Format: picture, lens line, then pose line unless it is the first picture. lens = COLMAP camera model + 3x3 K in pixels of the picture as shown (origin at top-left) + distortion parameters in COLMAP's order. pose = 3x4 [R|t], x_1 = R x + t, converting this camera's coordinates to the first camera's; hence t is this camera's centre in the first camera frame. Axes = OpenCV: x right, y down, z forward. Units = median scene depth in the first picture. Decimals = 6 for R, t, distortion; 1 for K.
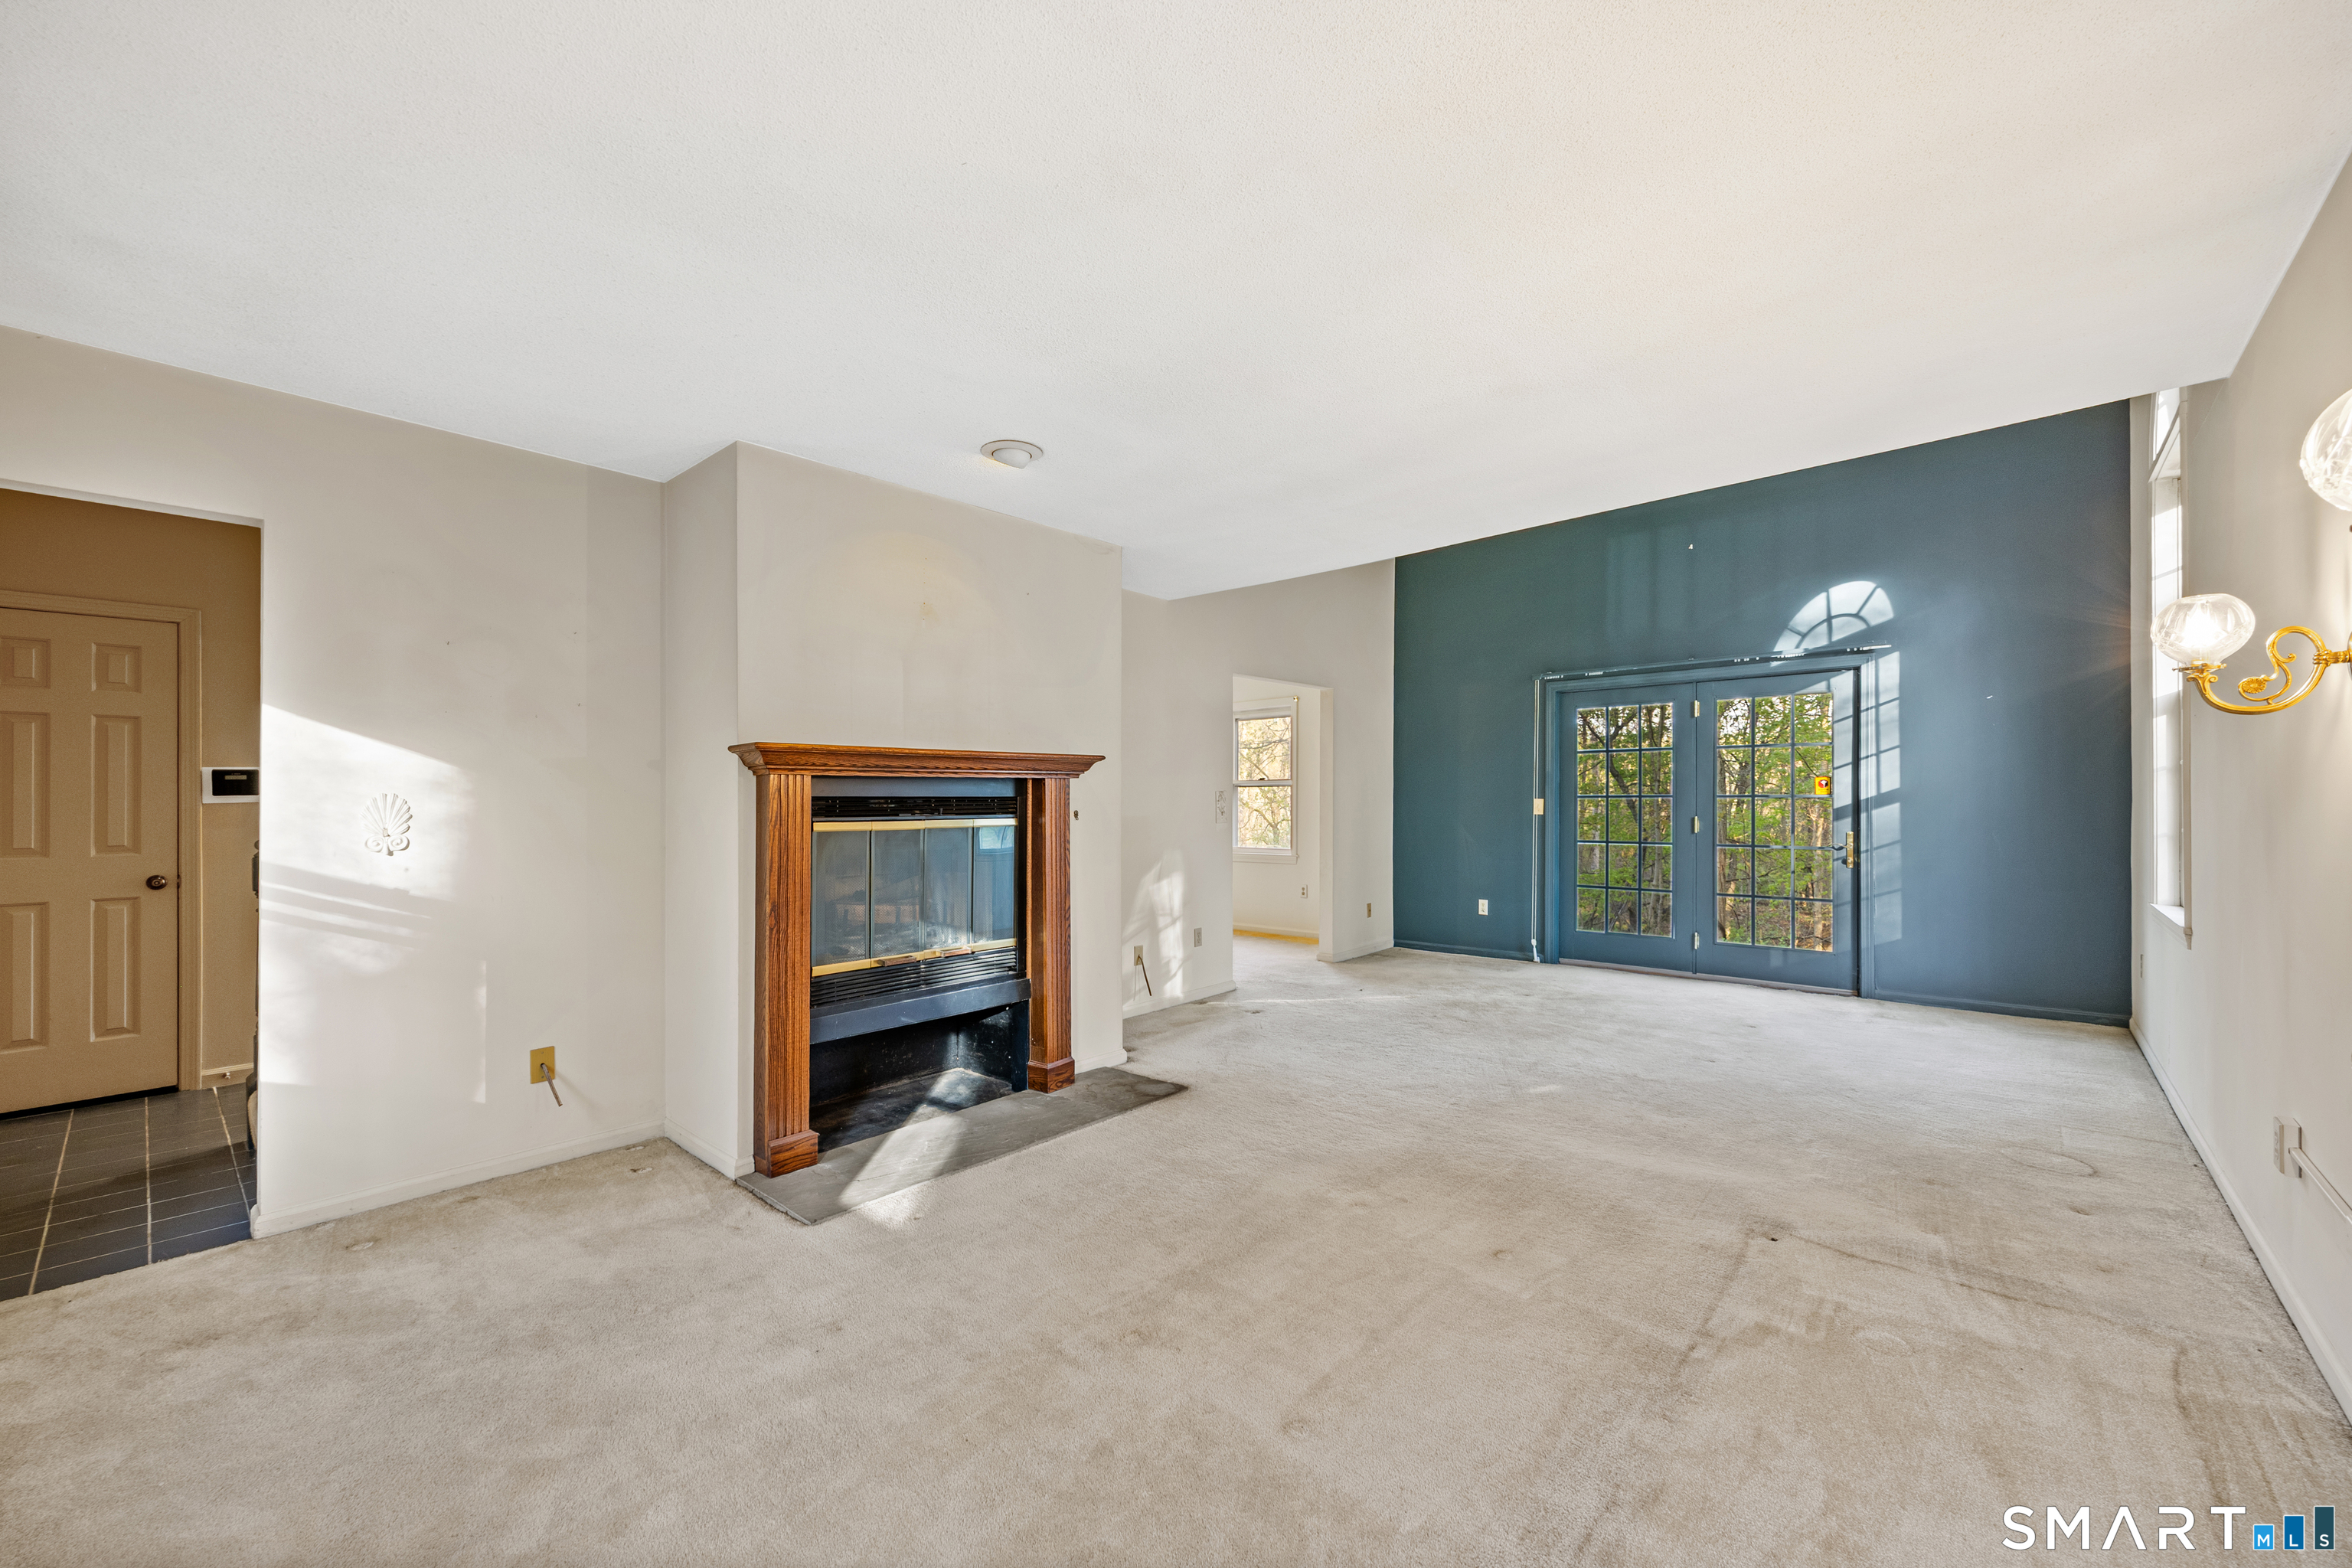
lens RADIAL K [[919.0, 0, 1184.6], [0, 919.0, 806.6], [0, 0, 1]] dist [-0.000489, 0.000061]
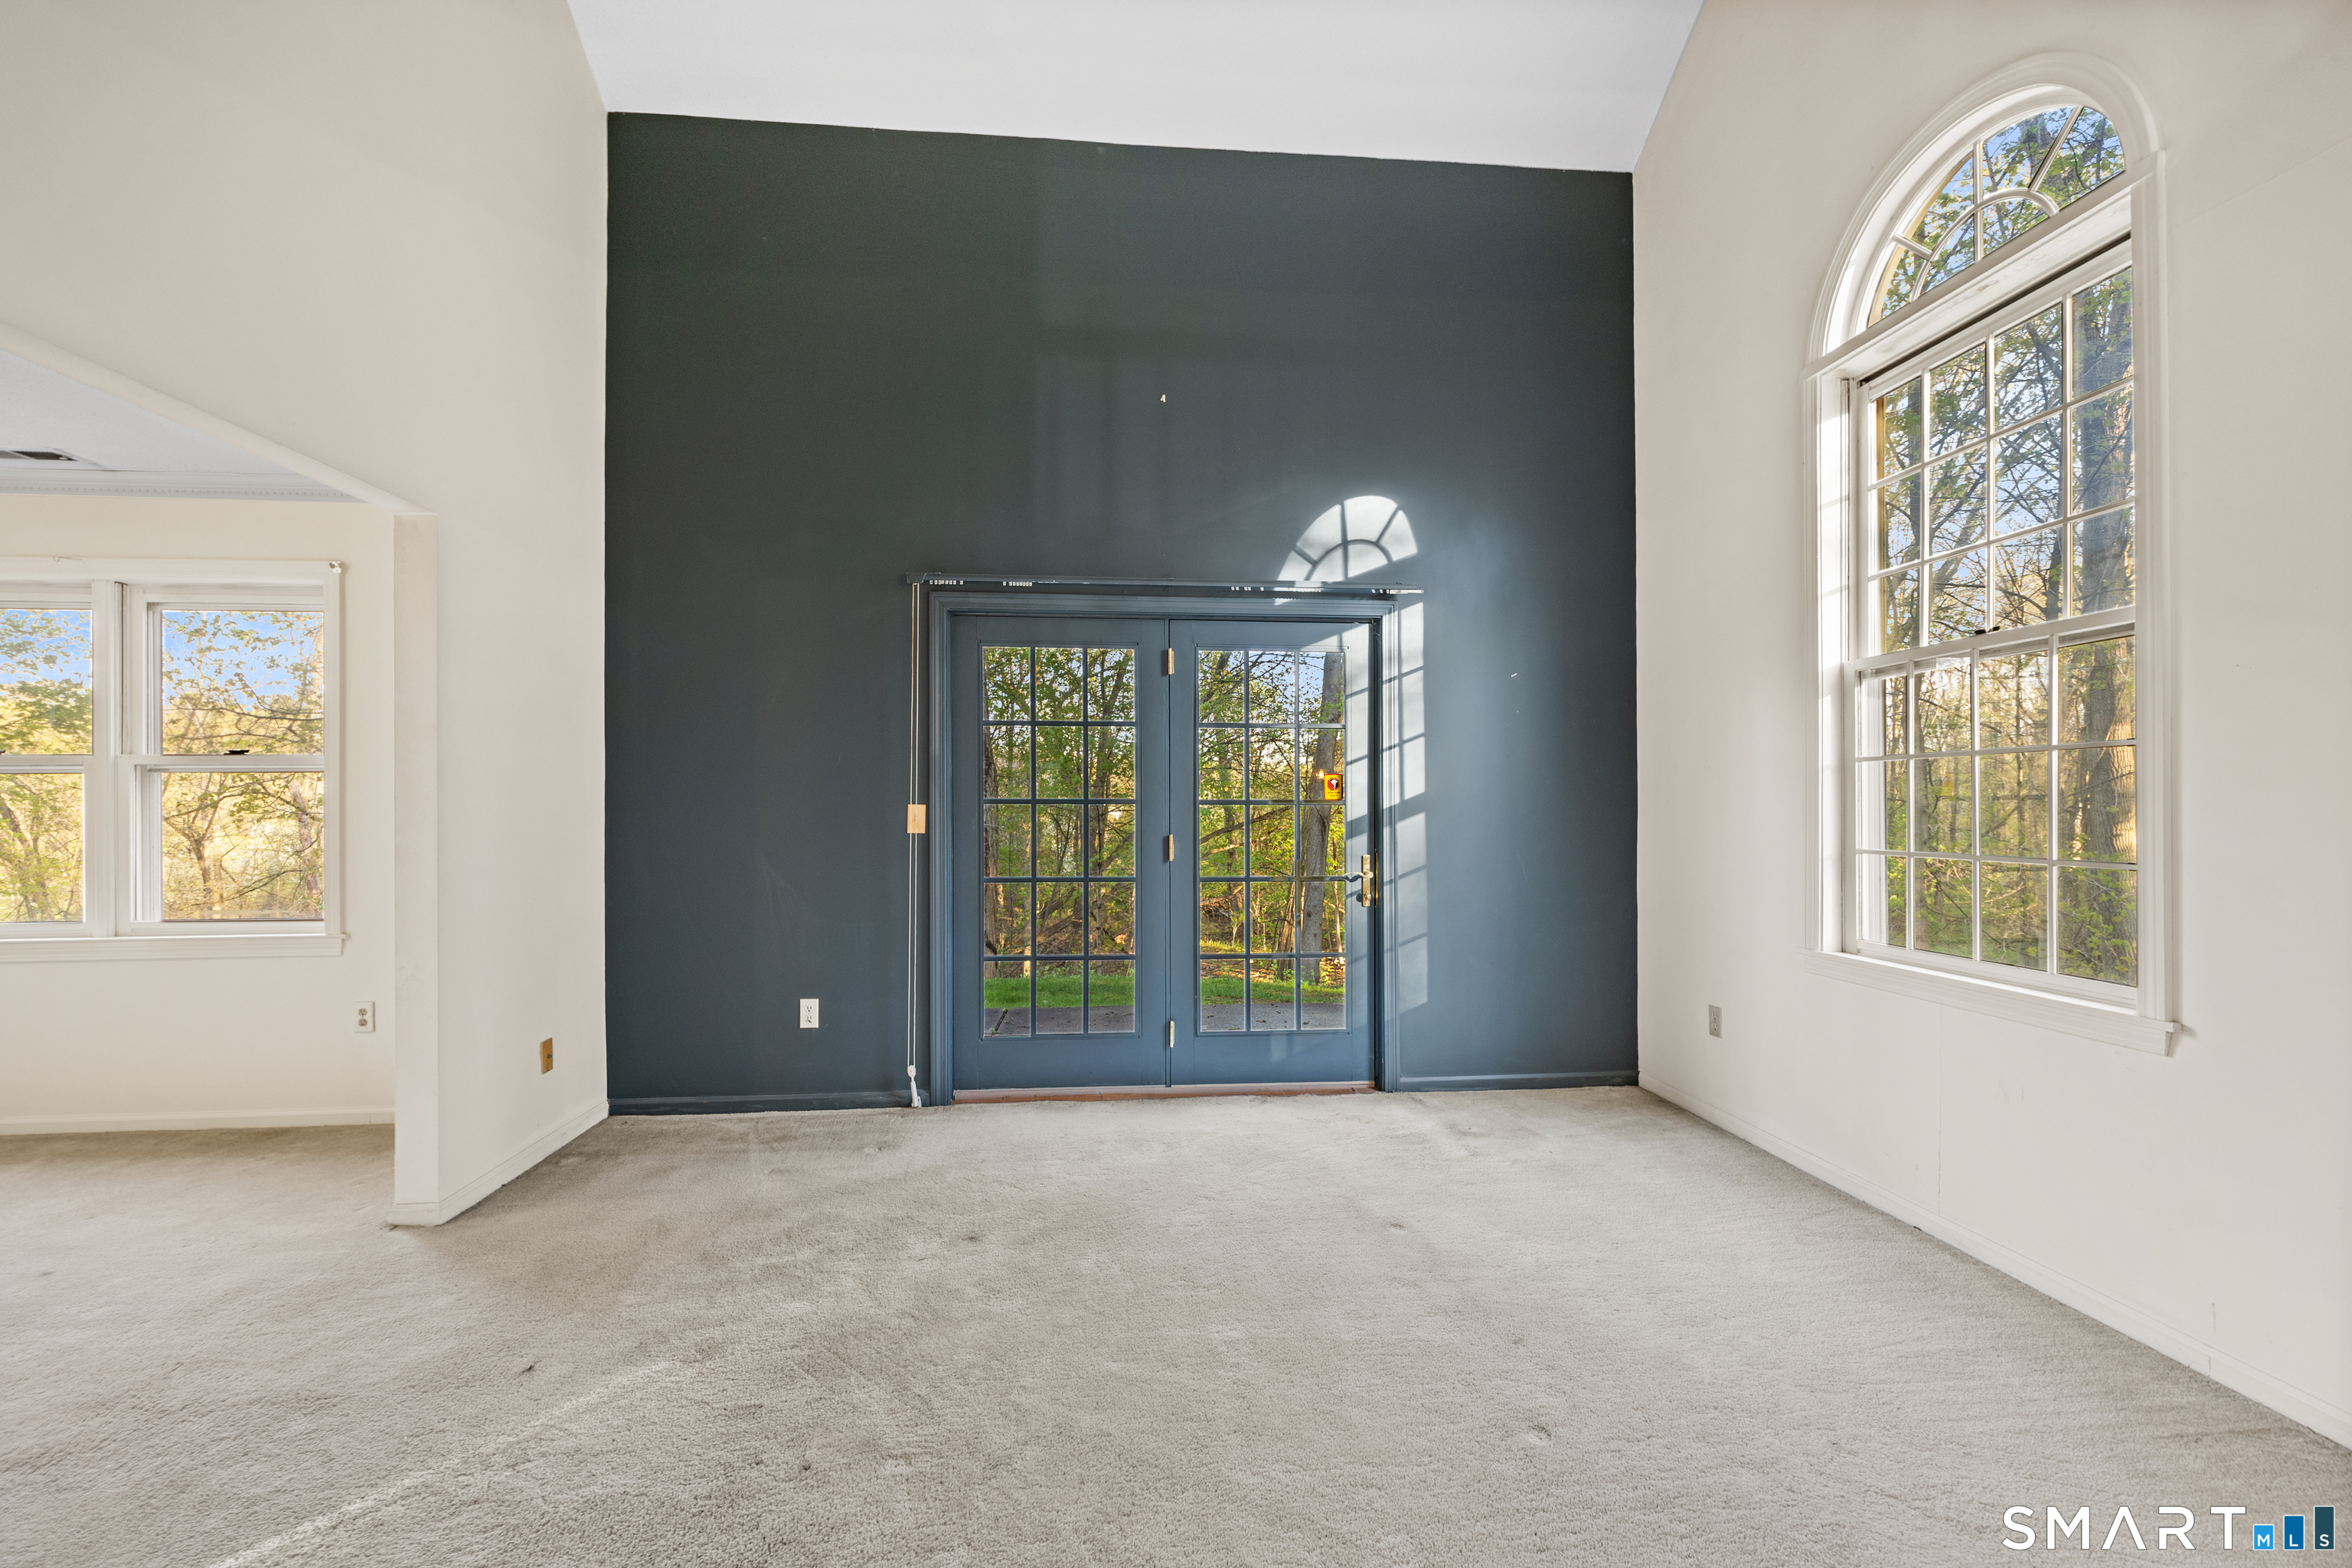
lens RADIAL K [[917.6, 0, 1169.7], [0, 917.6, 820.4], [0, 0, 1]] dist [-0.002116, -0.000079]
pose [[0.693868, -0.002467, 0.720098, 0.119438], [-0.000246, 0.999993, 0.003664, -0.000997], [-0.720102, -0.002720, 0.693863, 0.625913]]
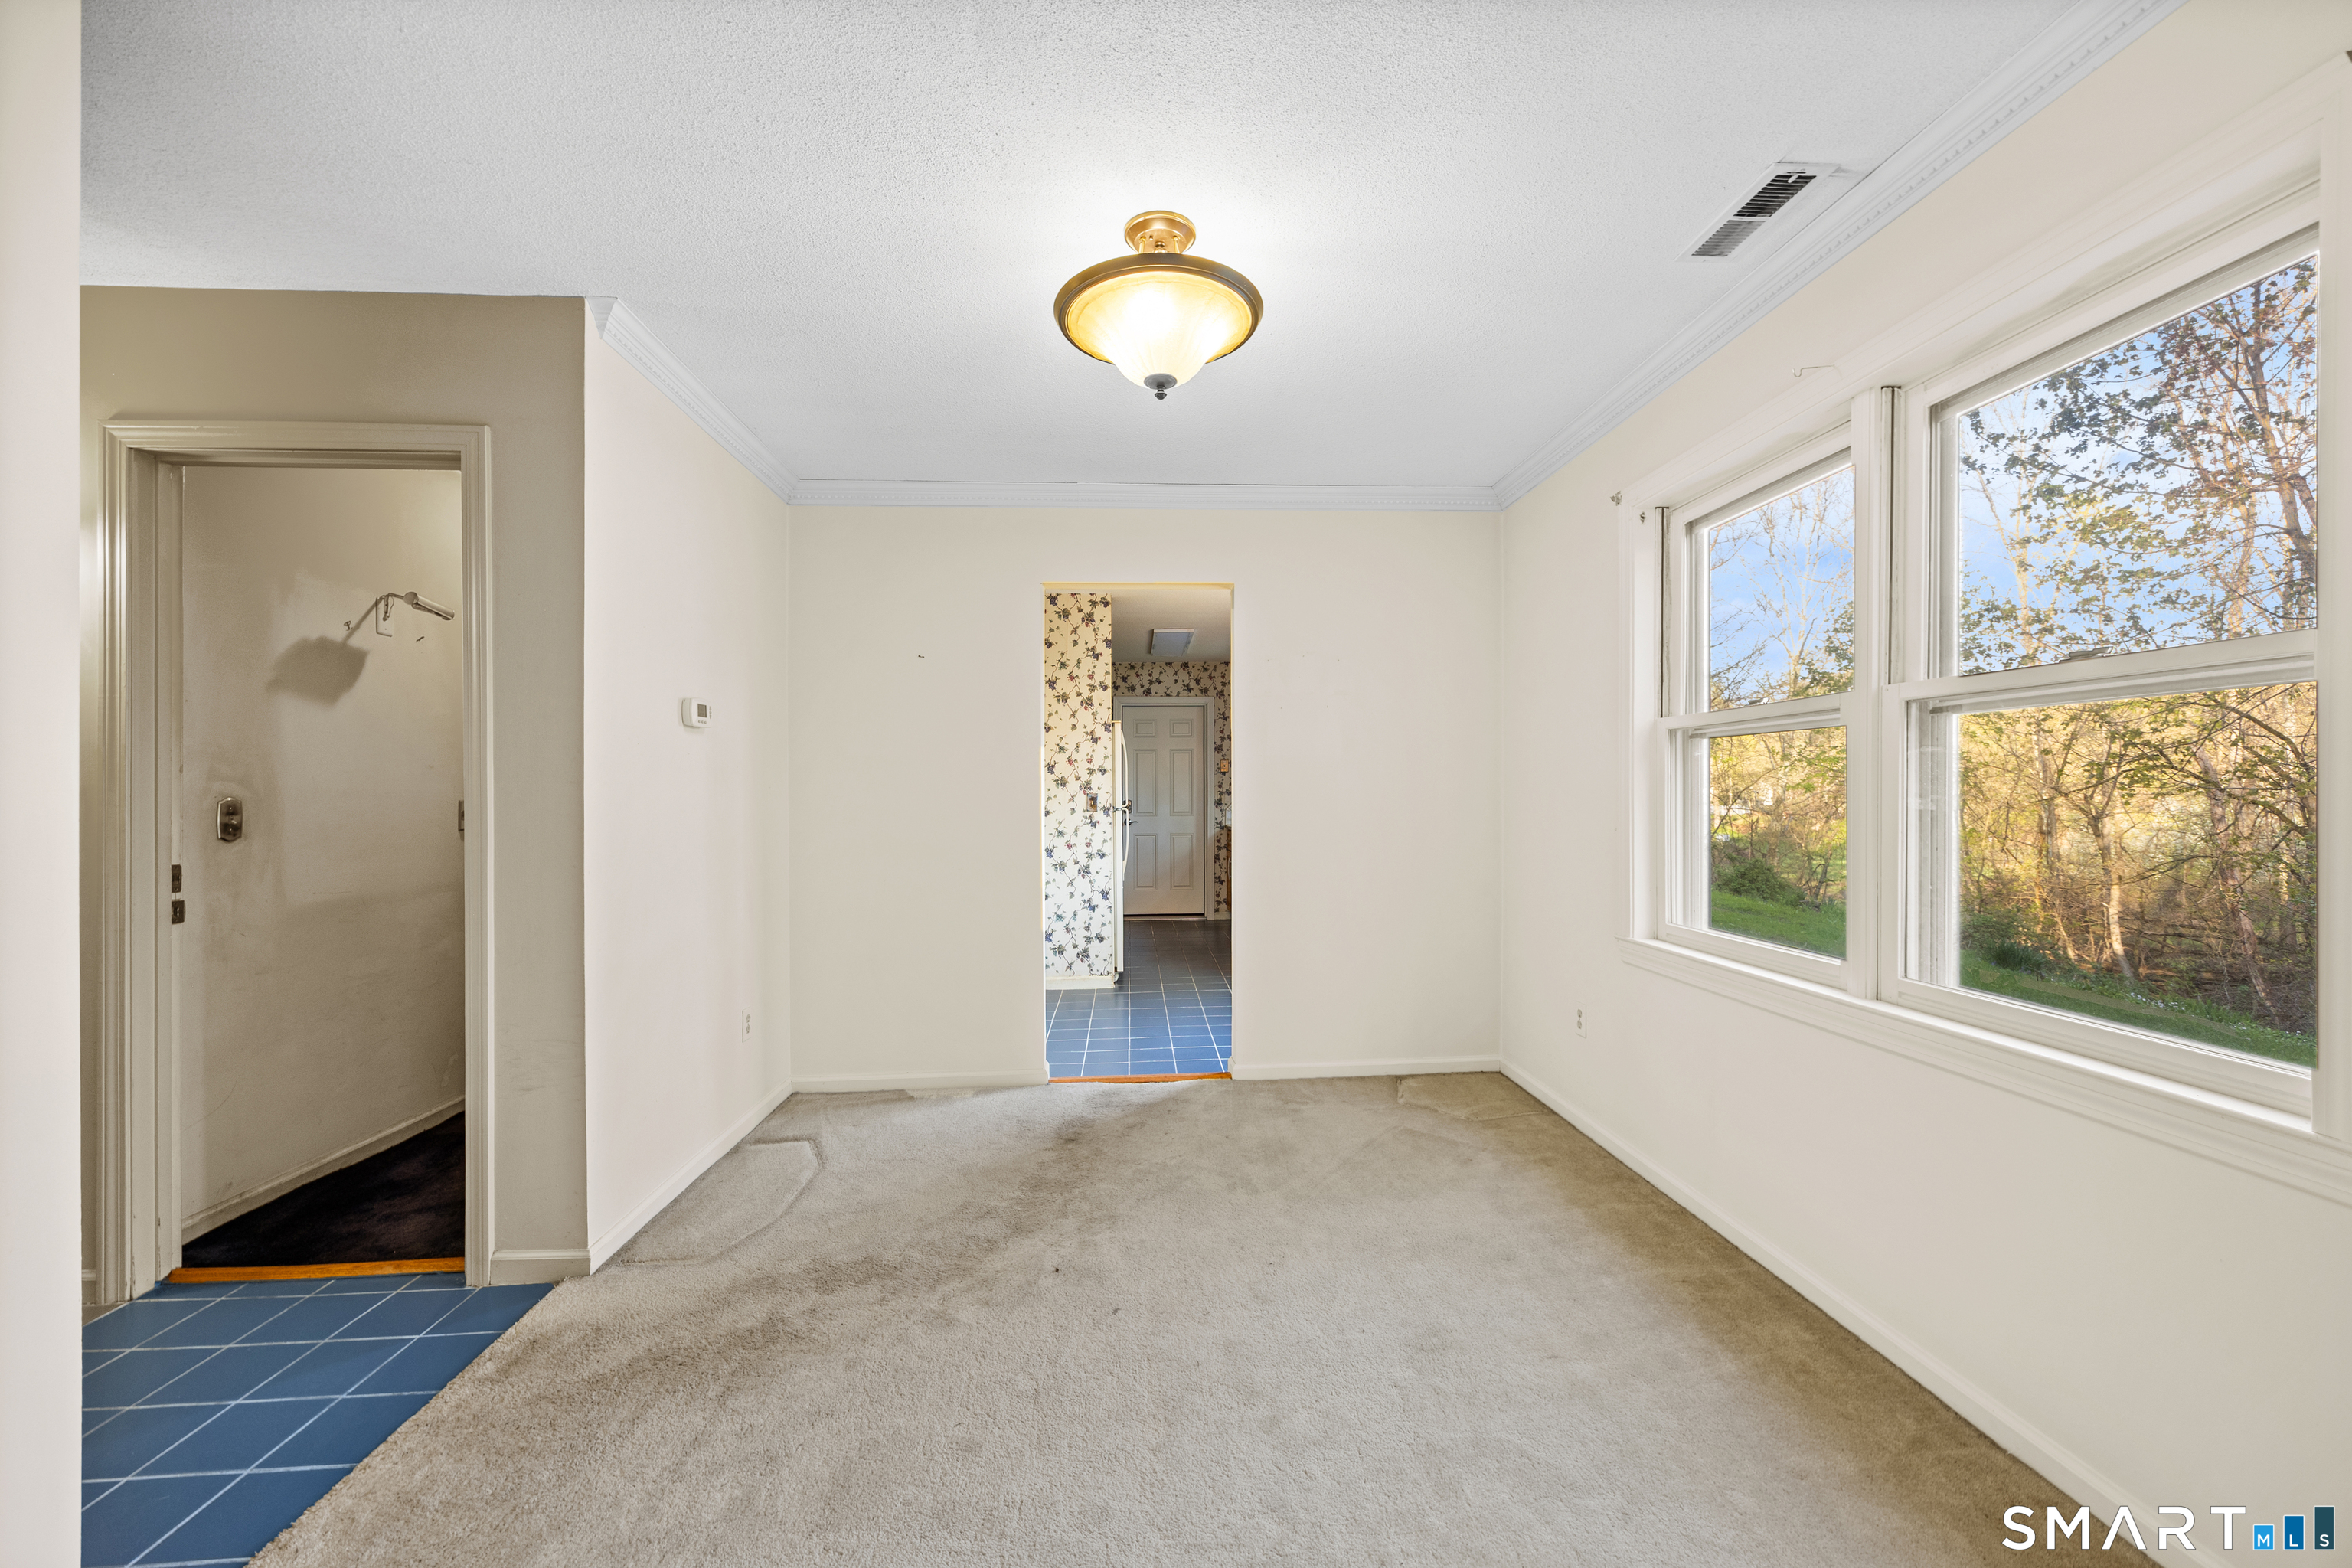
lens RADIAL K [[929.0, 0, 1170.2], [0, 929.0, 751.9], [0, 0, 1]] dist [0.000490, -0.000009]
pose [[0.698790, -0.012478, -0.715218, 0.139578], [-0.012941, 0.999464, -0.030081, -0.000690], [0.715210, 0.030276, 0.698253, 1.111177]]
